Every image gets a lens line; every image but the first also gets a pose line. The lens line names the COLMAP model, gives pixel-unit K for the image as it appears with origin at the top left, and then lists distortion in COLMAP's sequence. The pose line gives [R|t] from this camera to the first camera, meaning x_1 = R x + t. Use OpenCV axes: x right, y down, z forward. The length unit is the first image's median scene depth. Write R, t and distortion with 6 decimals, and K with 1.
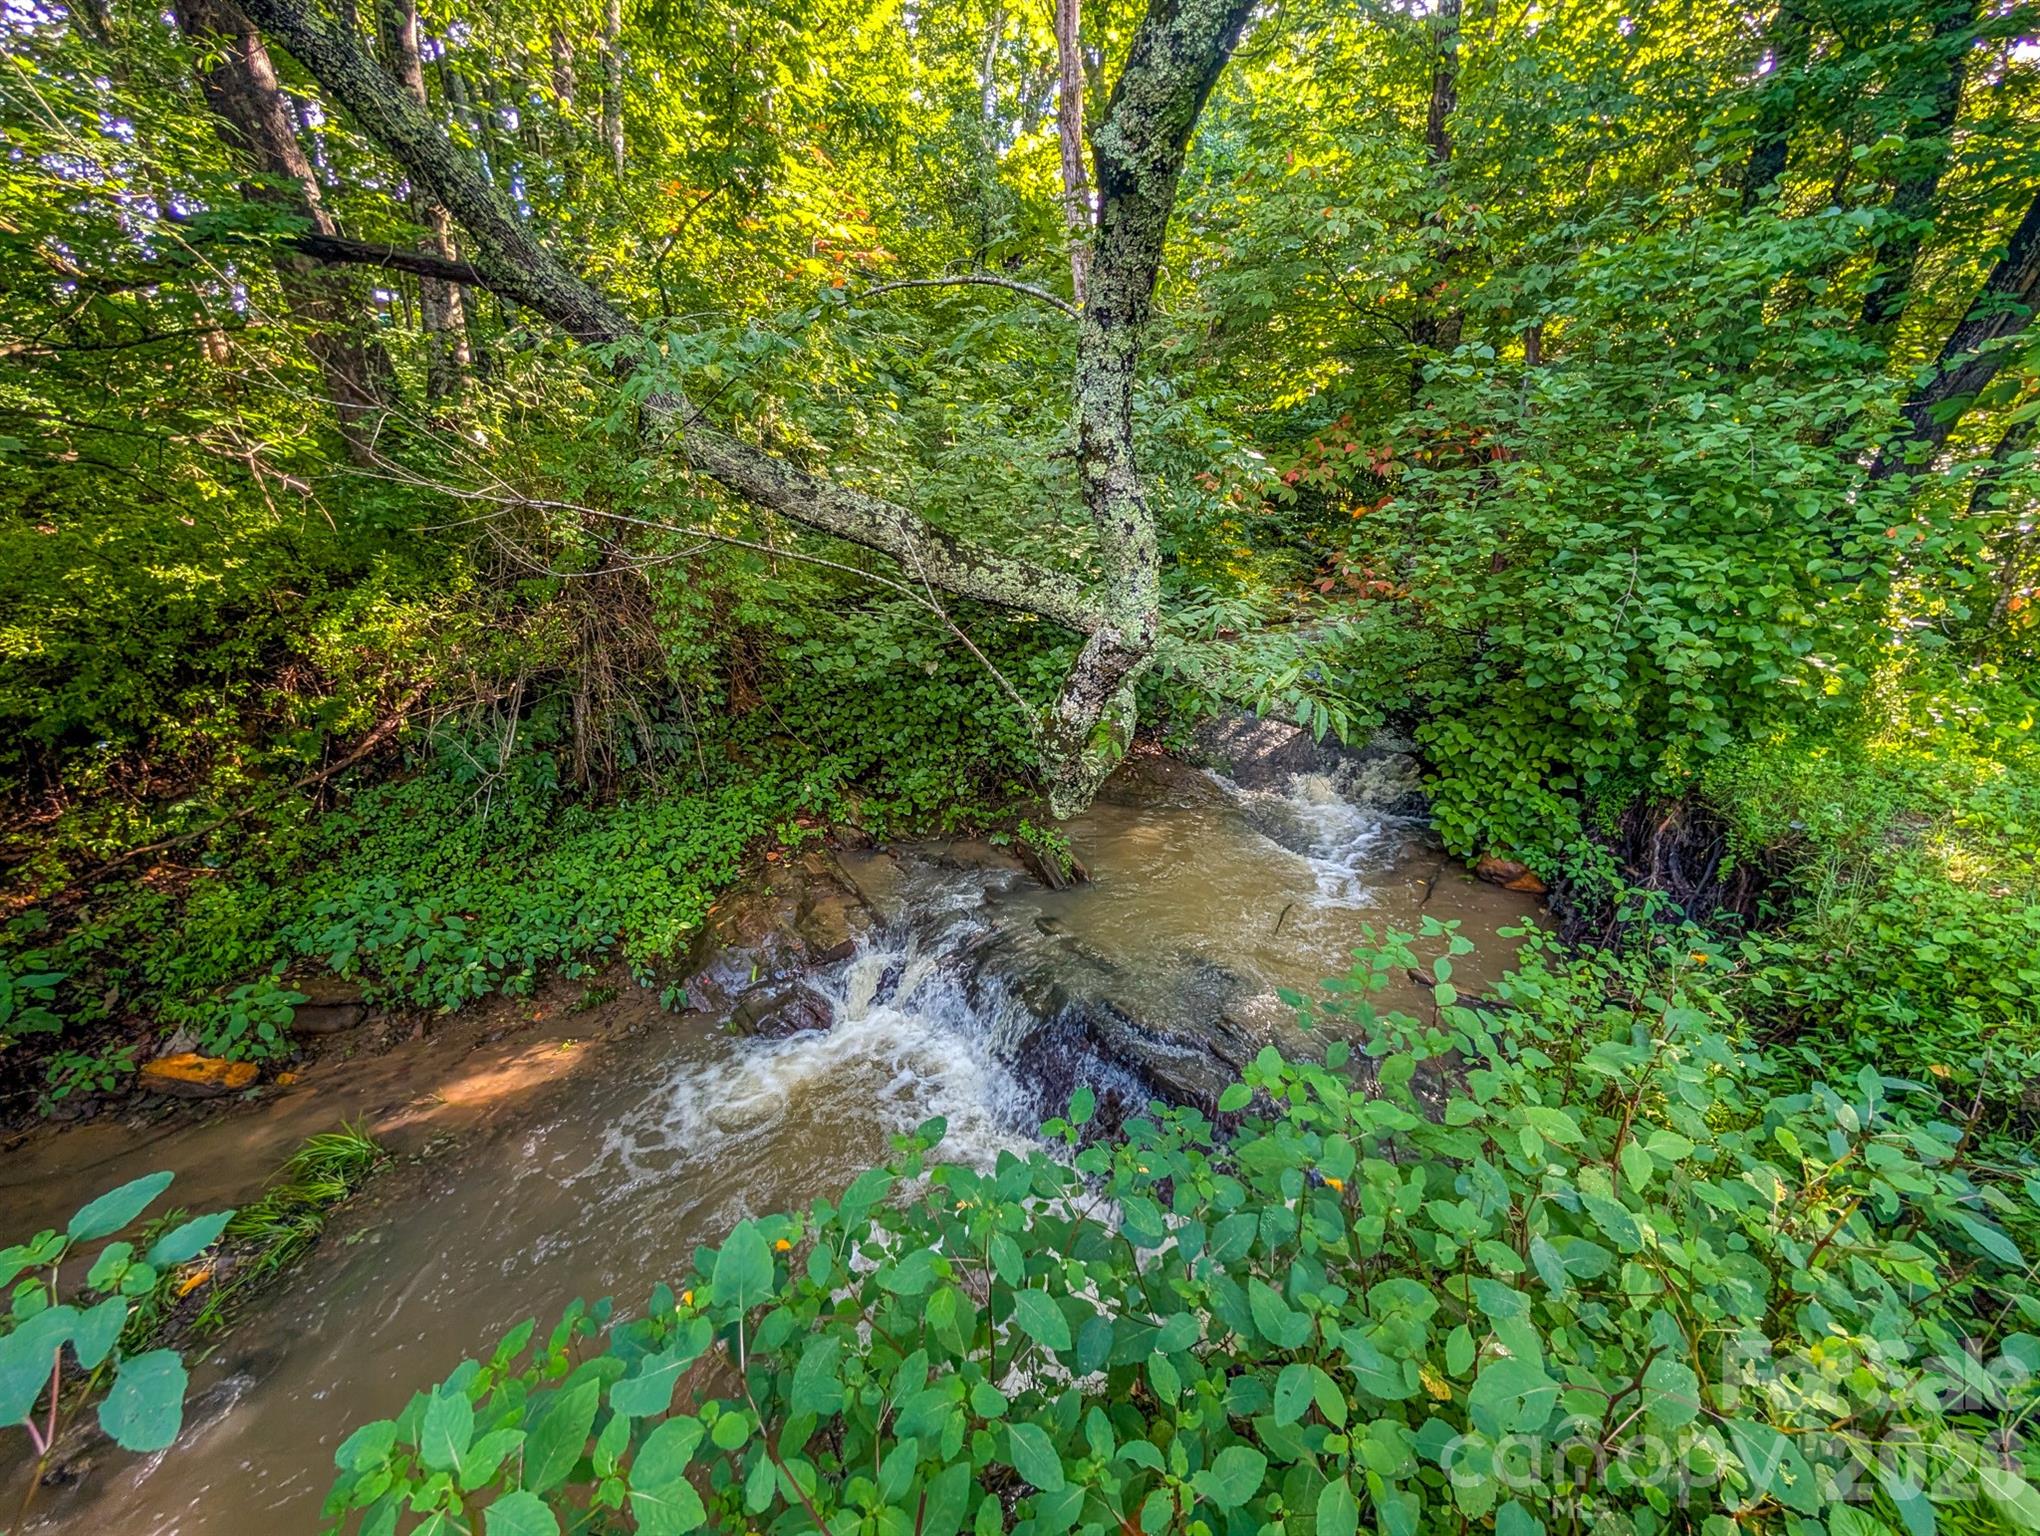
lens RADIAL K [[788.7, 0, 1029.6], [0, 788.7, 767.4], [0, 0, 1]] dist [0.000618, 0.000322]
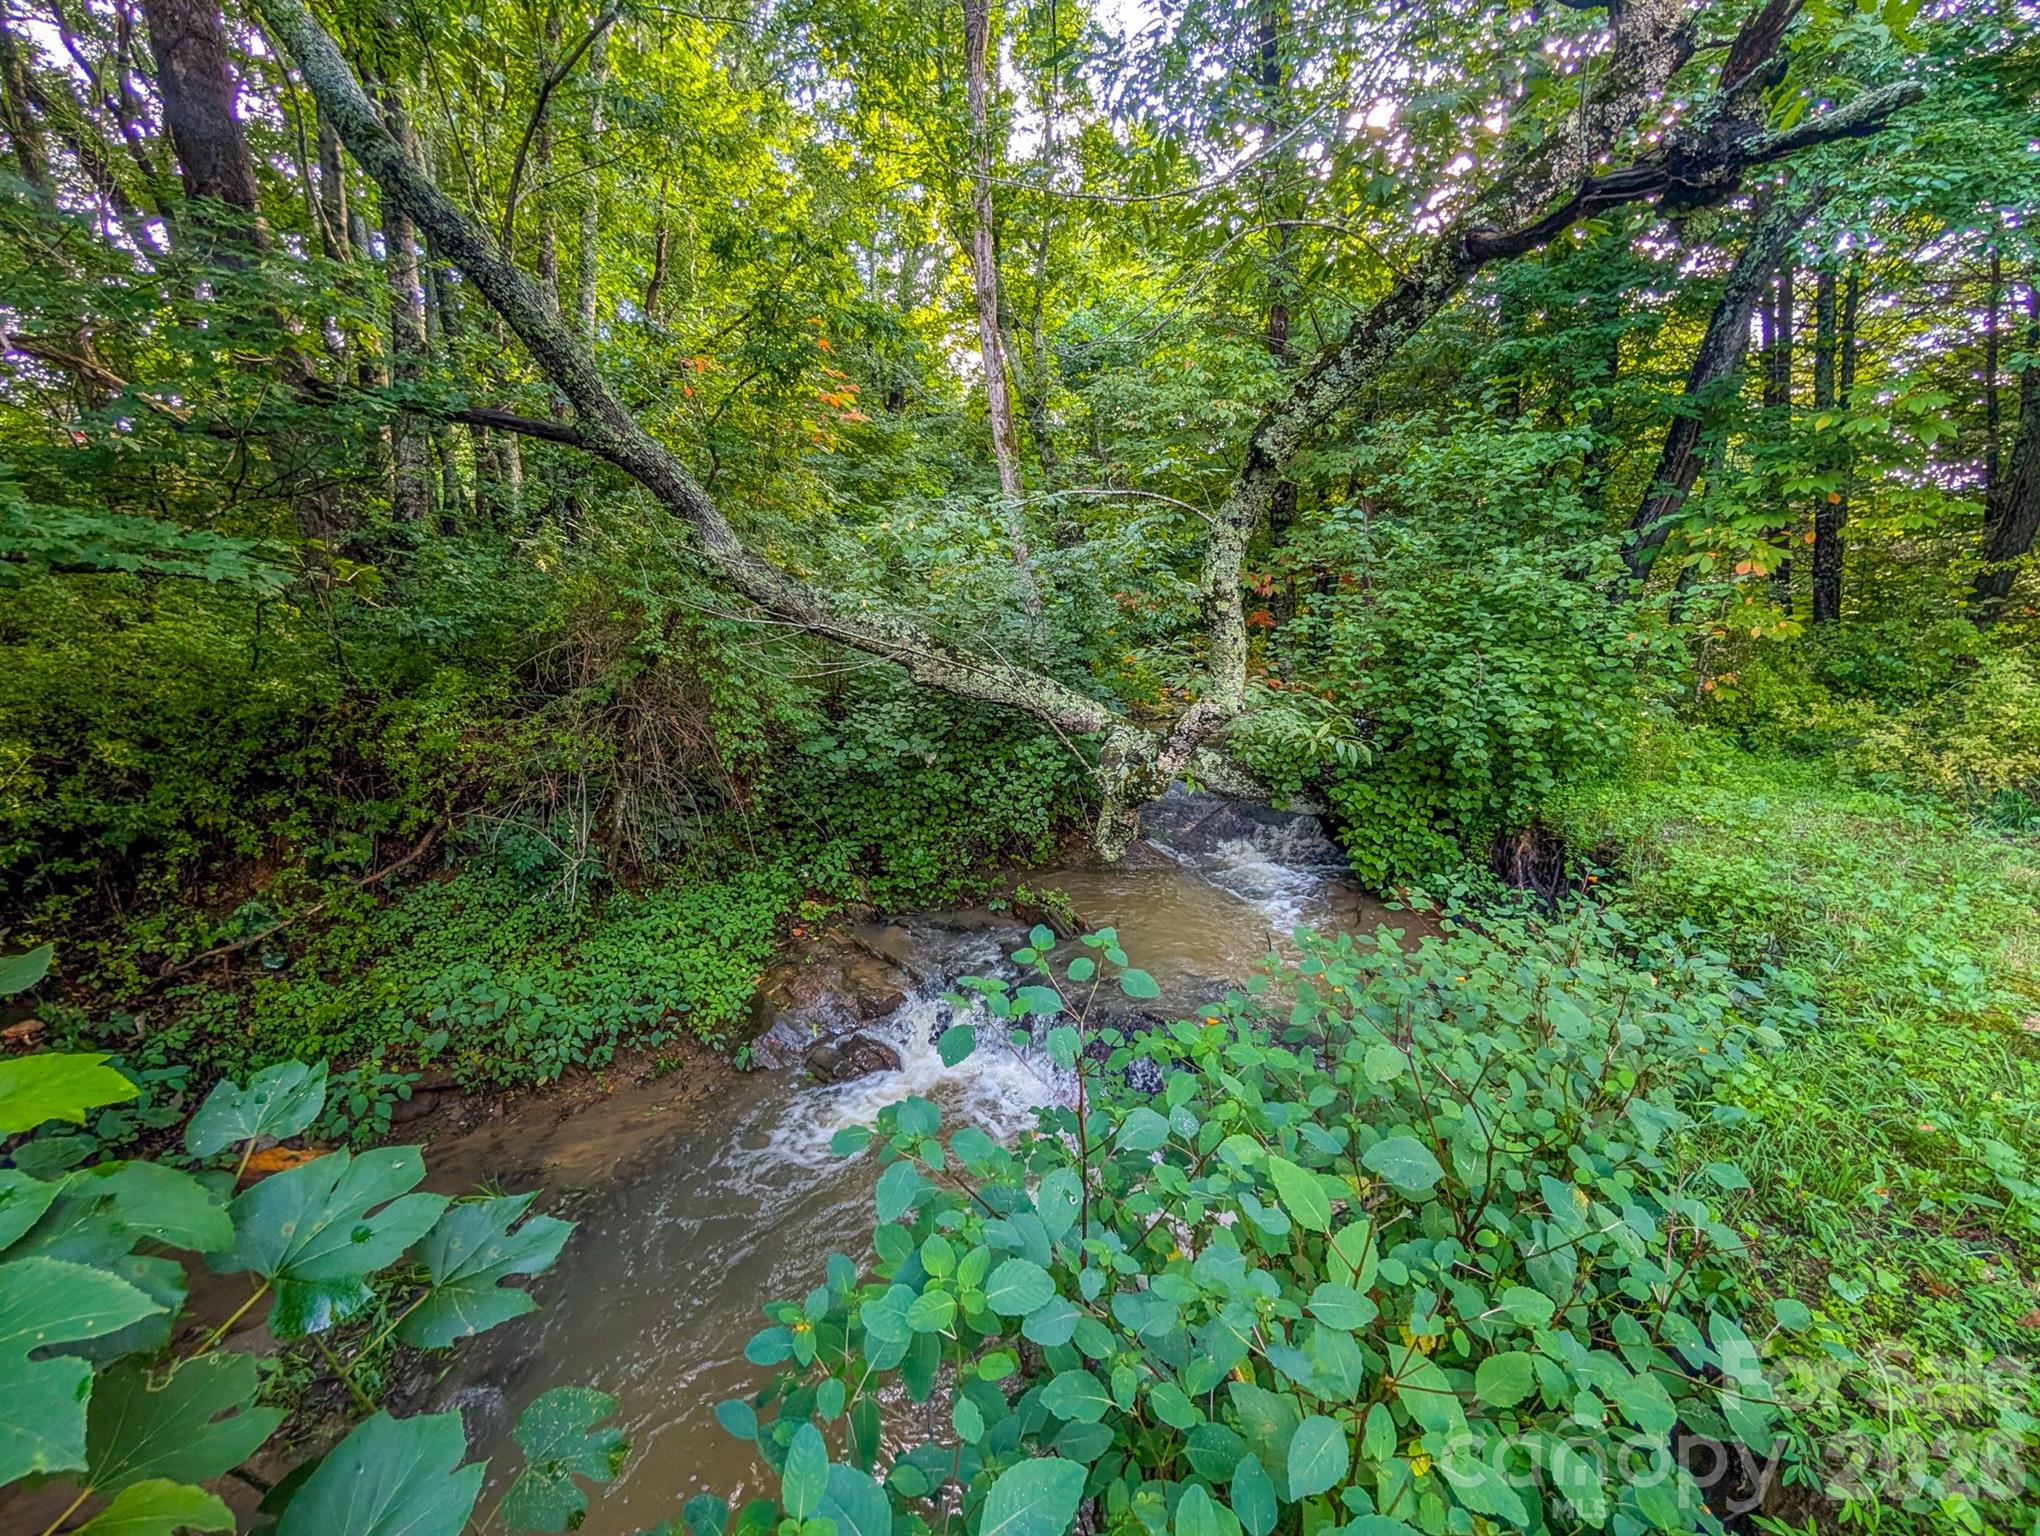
lens RADIAL K [[788.7, 0, 1030.2], [0, 788.7, 760.3], [0, 0, 1]] dist [0.000618, 0.000322]
pose [[0.984658, -0.033924, 0.171167, -0.258011], [0.057532, 0.989186, -0.134913, 0.059636], [-0.164739, 0.142691, 0.975961, -0.210623]]
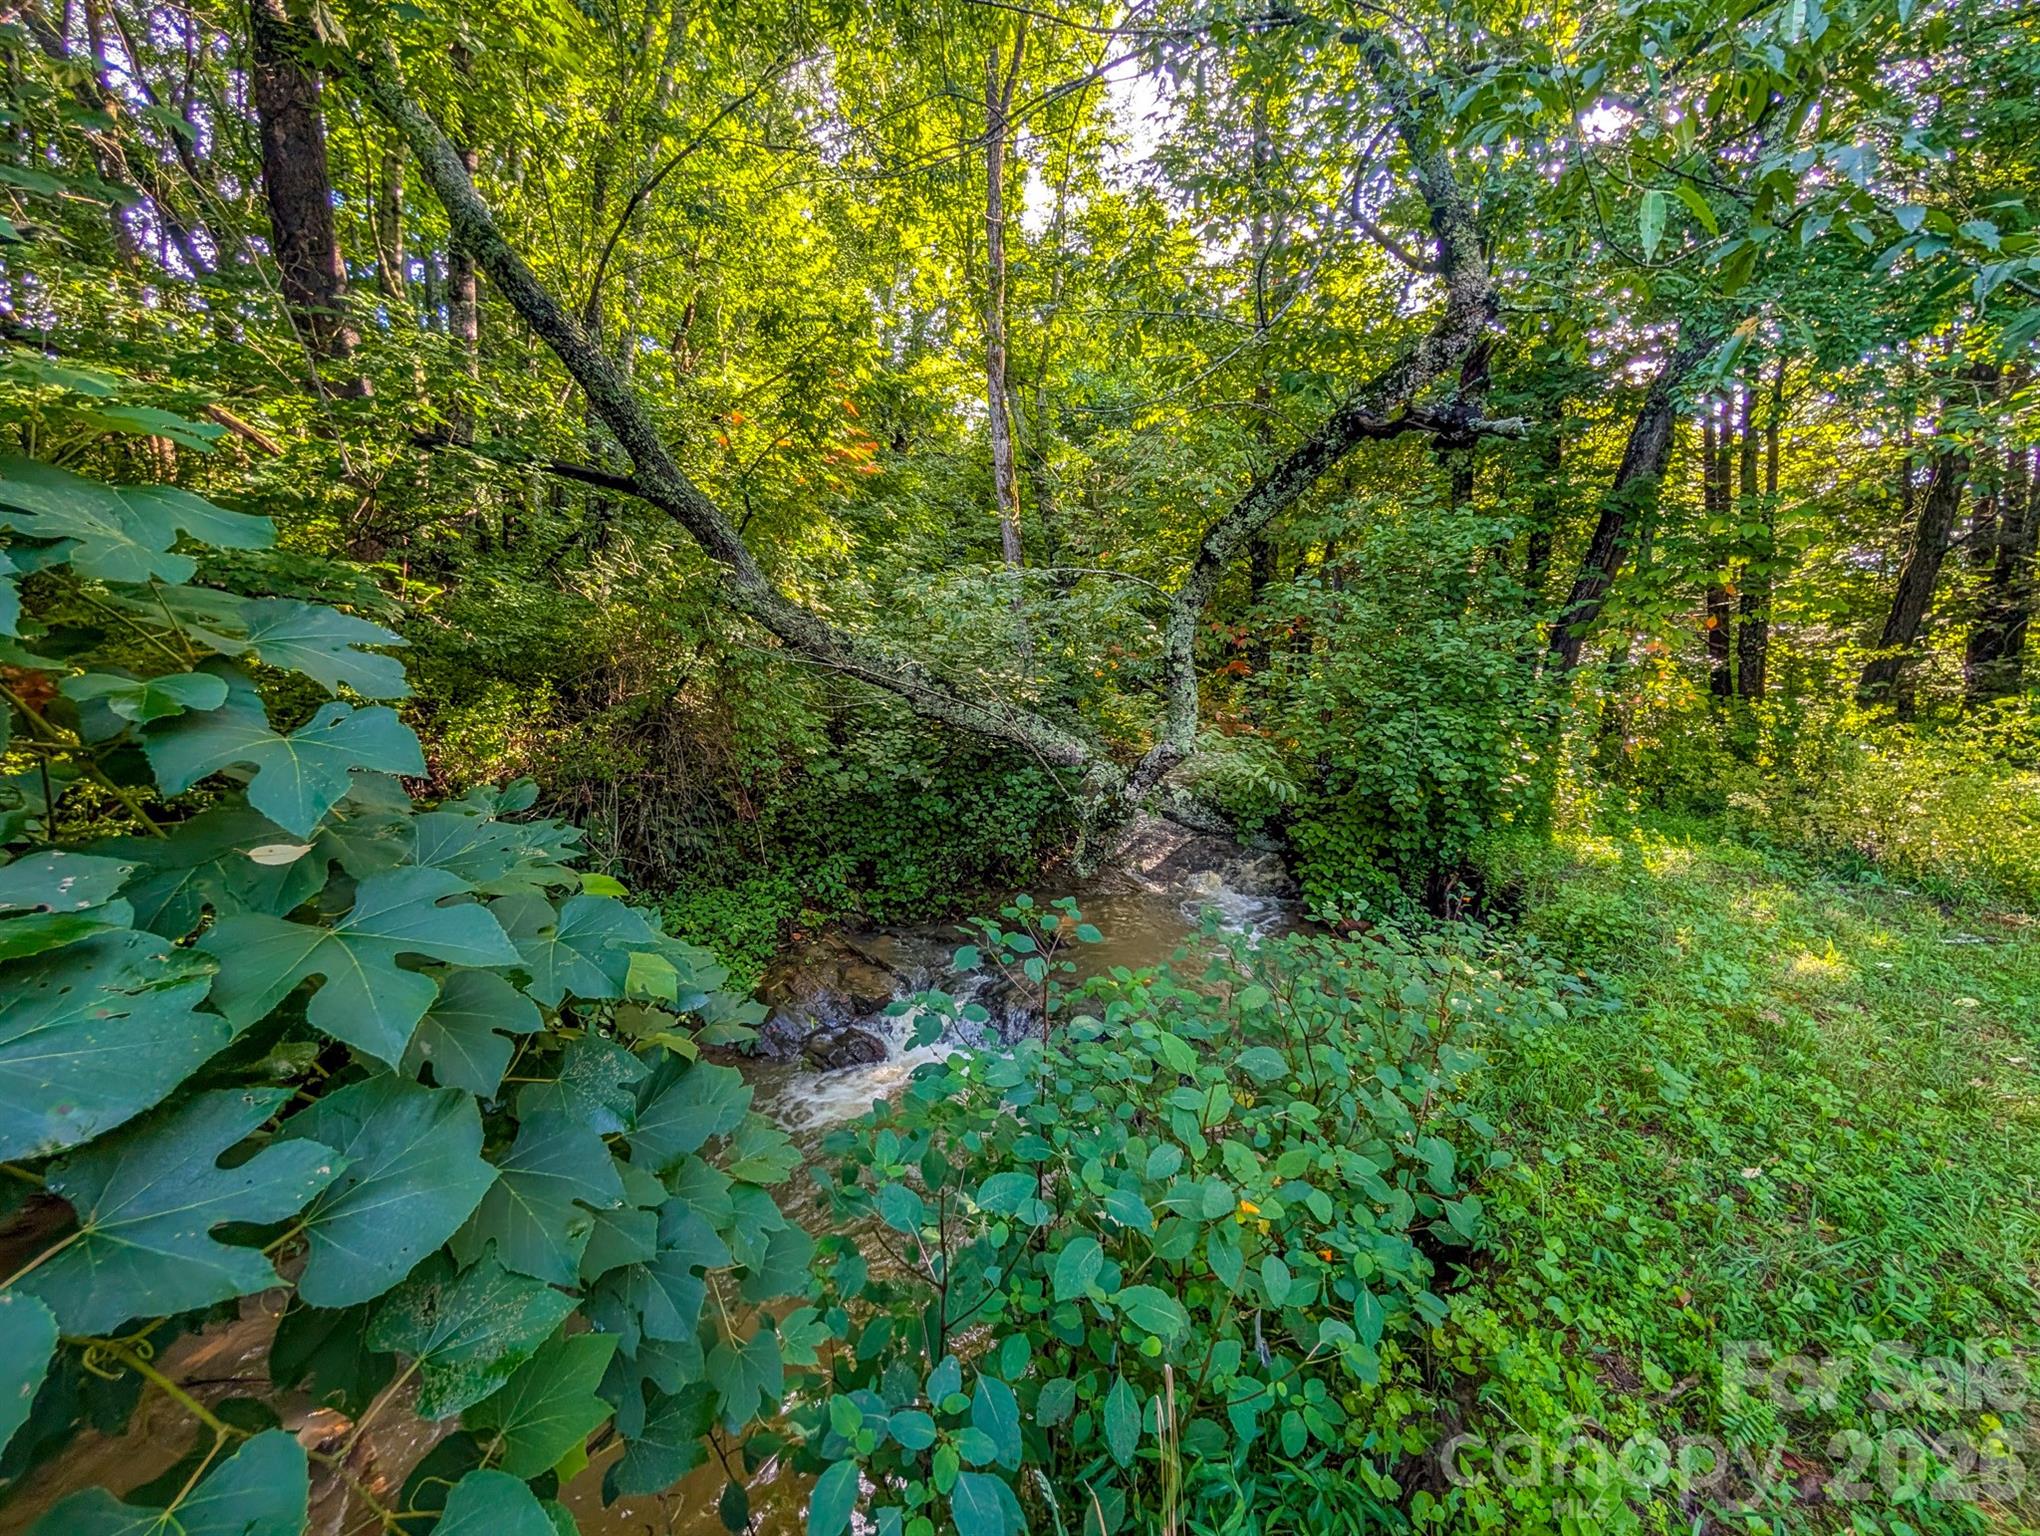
lens RADIAL K [[788.7, 0, 1031.5], [0, 788.7, 758.8], [0, 0, 1]] dist [0.000618, 0.000322]
pose [[0.981699, 0.017463, 0.189636, -0.288143], [0.016686, 0.984070, -0.176999, 0.090613], [-0.189705, 0.176924, 0.965769, -0.367352]]
